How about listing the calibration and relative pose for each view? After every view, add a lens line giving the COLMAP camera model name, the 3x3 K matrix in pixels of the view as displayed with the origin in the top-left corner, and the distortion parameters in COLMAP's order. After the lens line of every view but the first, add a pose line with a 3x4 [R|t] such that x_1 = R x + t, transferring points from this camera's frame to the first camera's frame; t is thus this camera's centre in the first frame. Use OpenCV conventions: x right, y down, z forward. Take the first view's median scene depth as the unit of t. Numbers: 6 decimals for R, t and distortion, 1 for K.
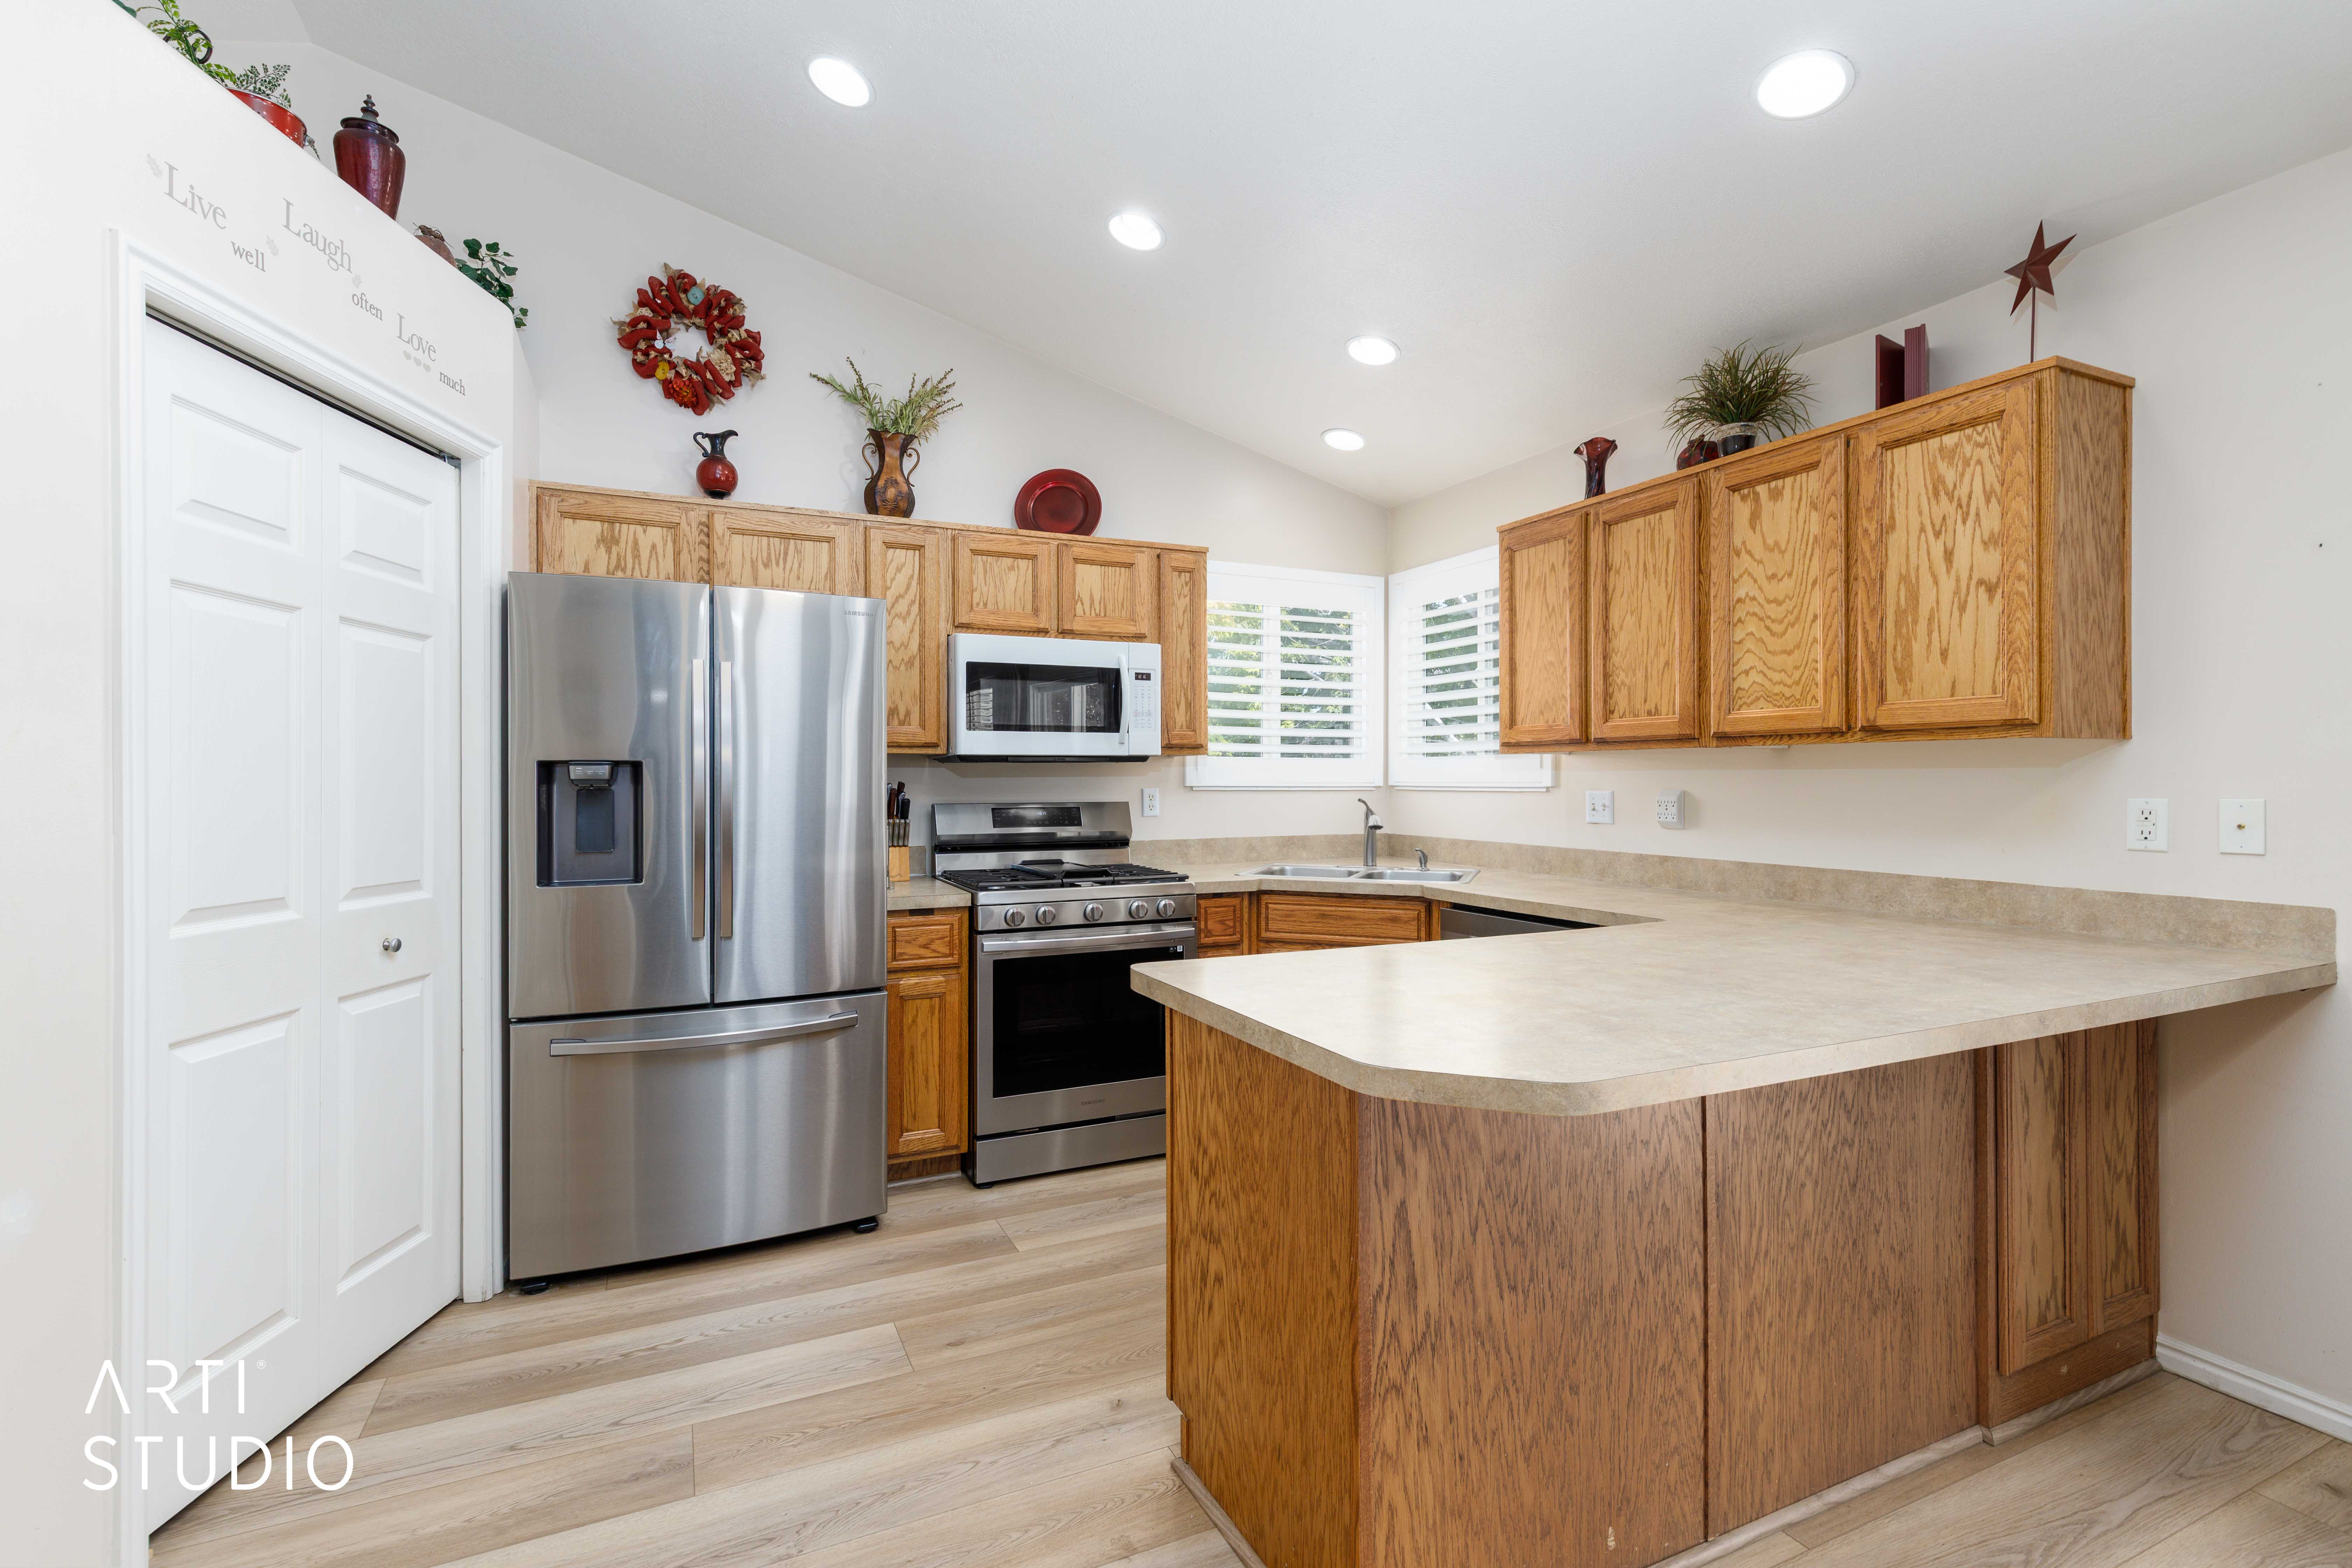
lens RADIAL K [[1067.1, 0, 1178.4], [0, 1067.1, 782.1], [0, 0, 1]] dist [0.005574, -0.001301]
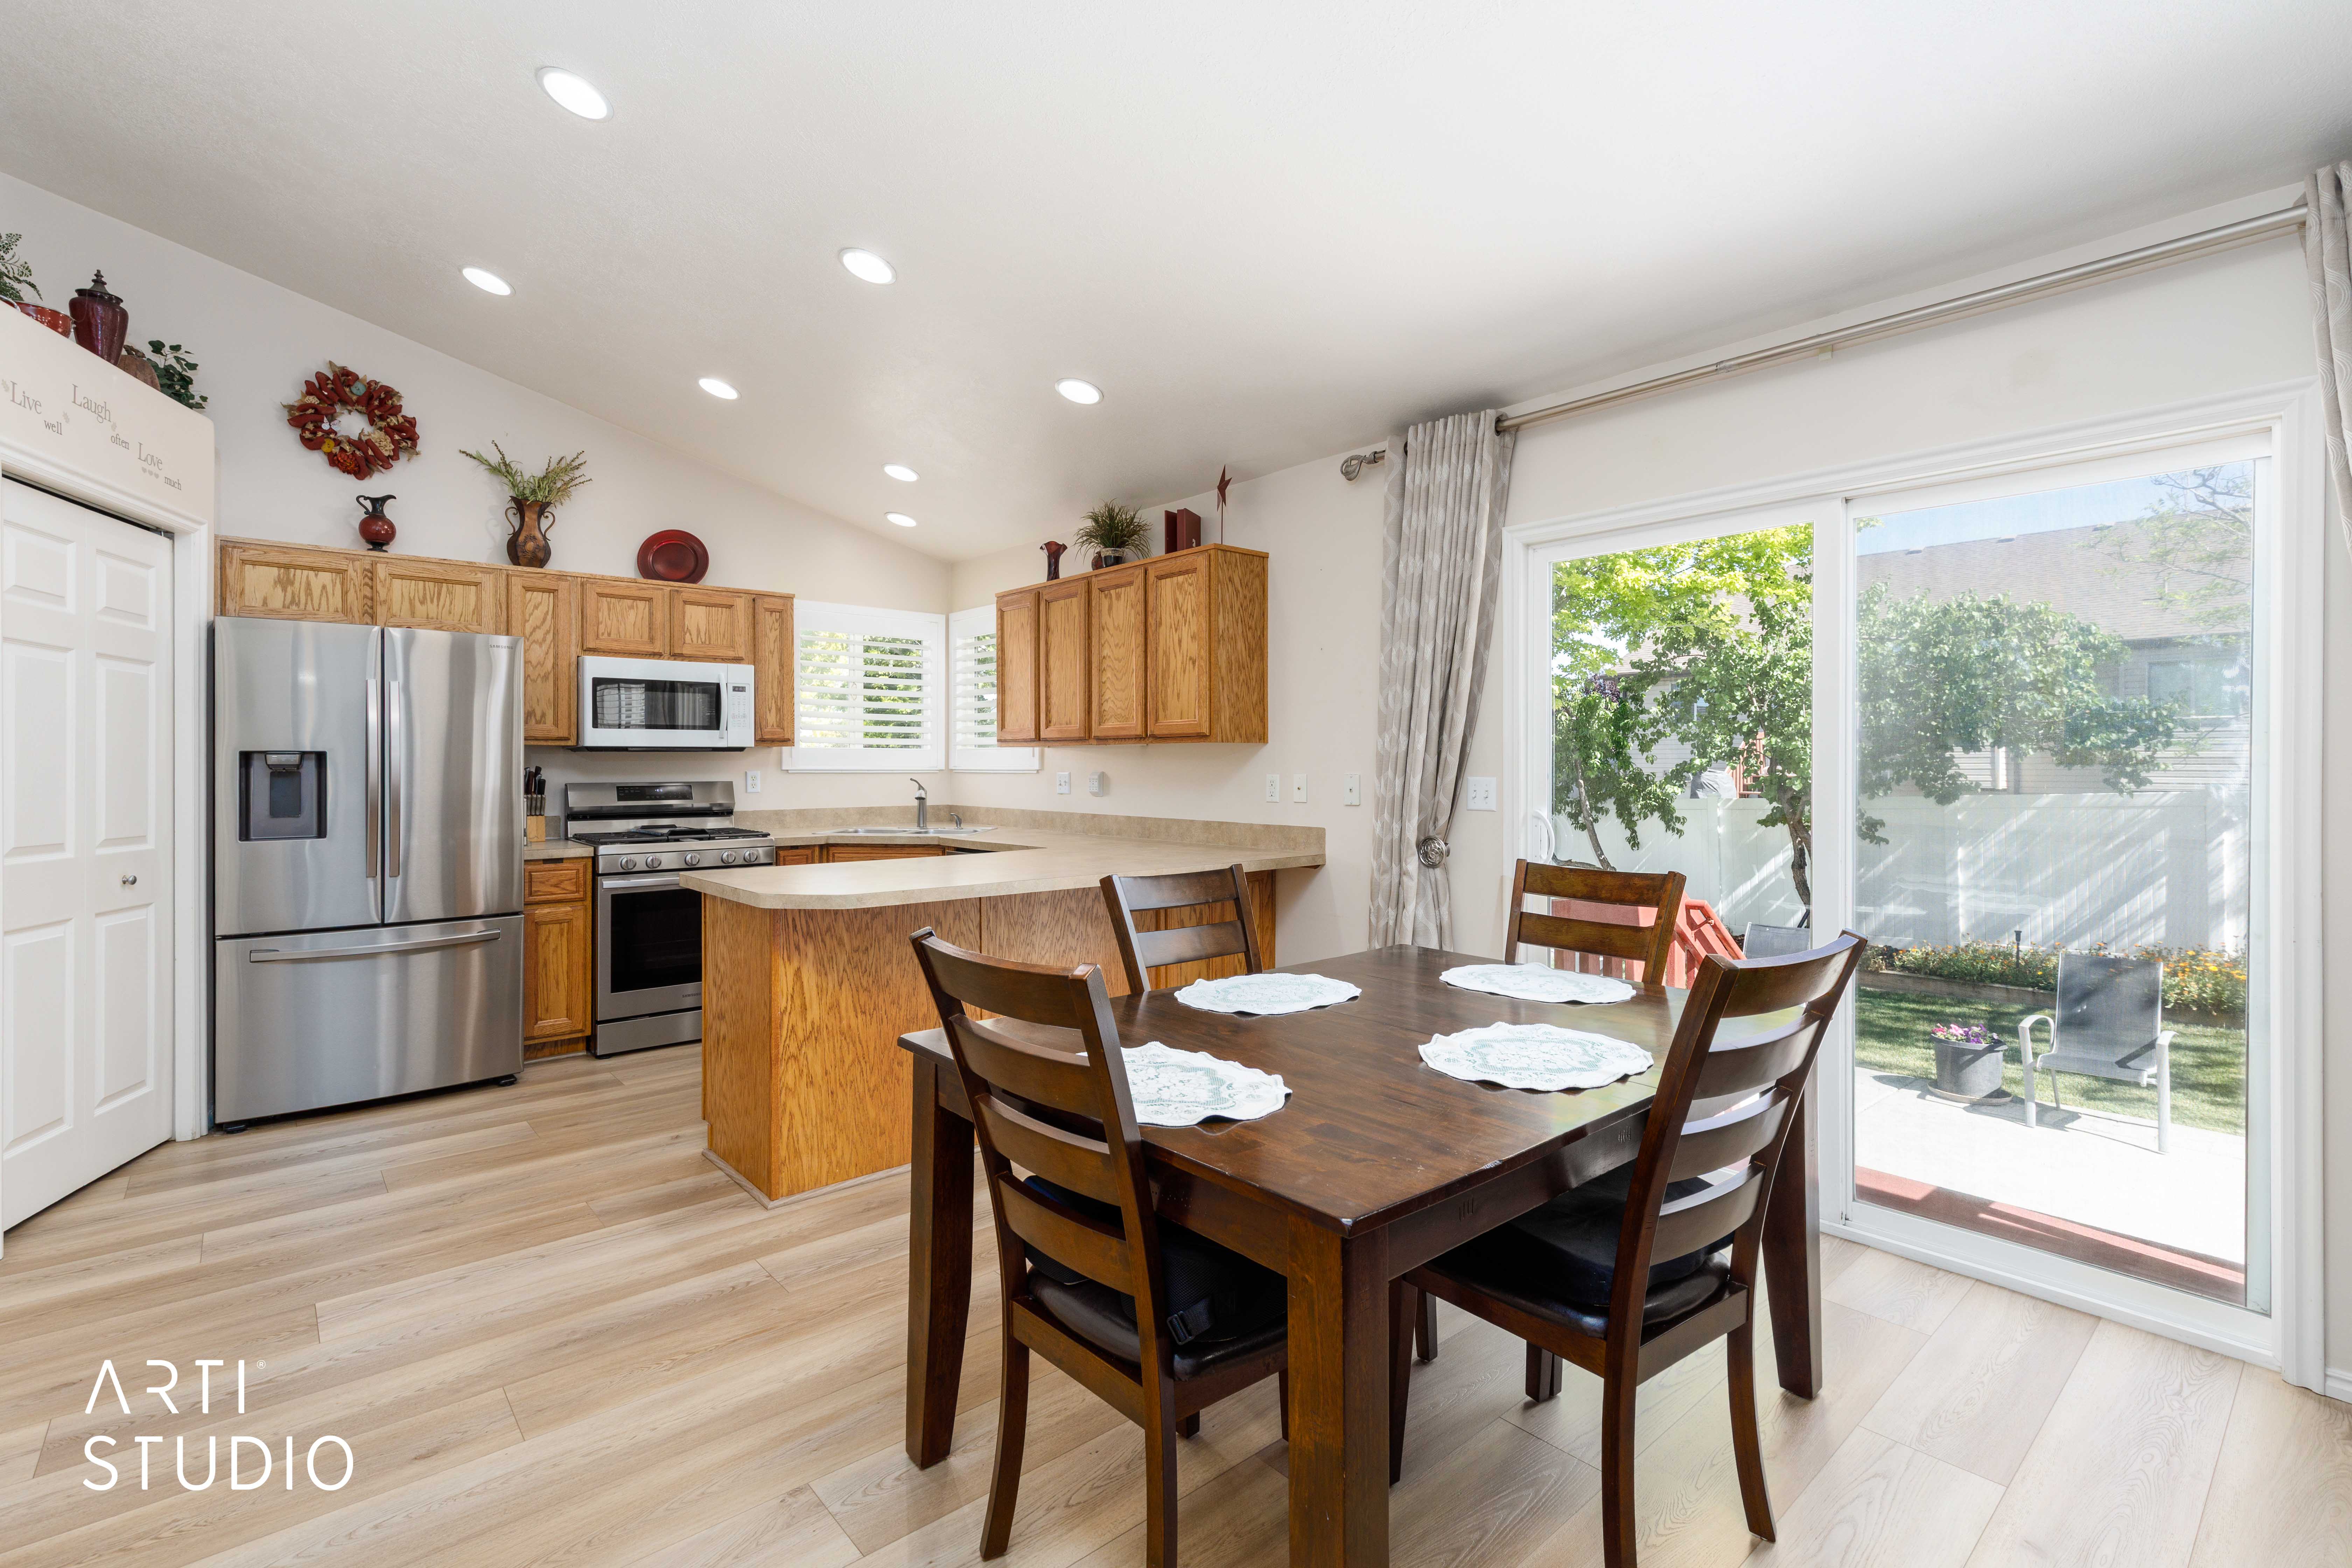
lens RADIAL K [[1067.1, 0, 1187.7], [0, 1067.1, 761.8], [0, 0, 1]] dist [0.005574, -0.001301]
pose [[0.961542, 0.000944, 0.274655, 0.176158], [0.000432, 0.999988, -0.004951, 0.001409], [-0.274657, 0.004879, 0.961530, -0.579620]]
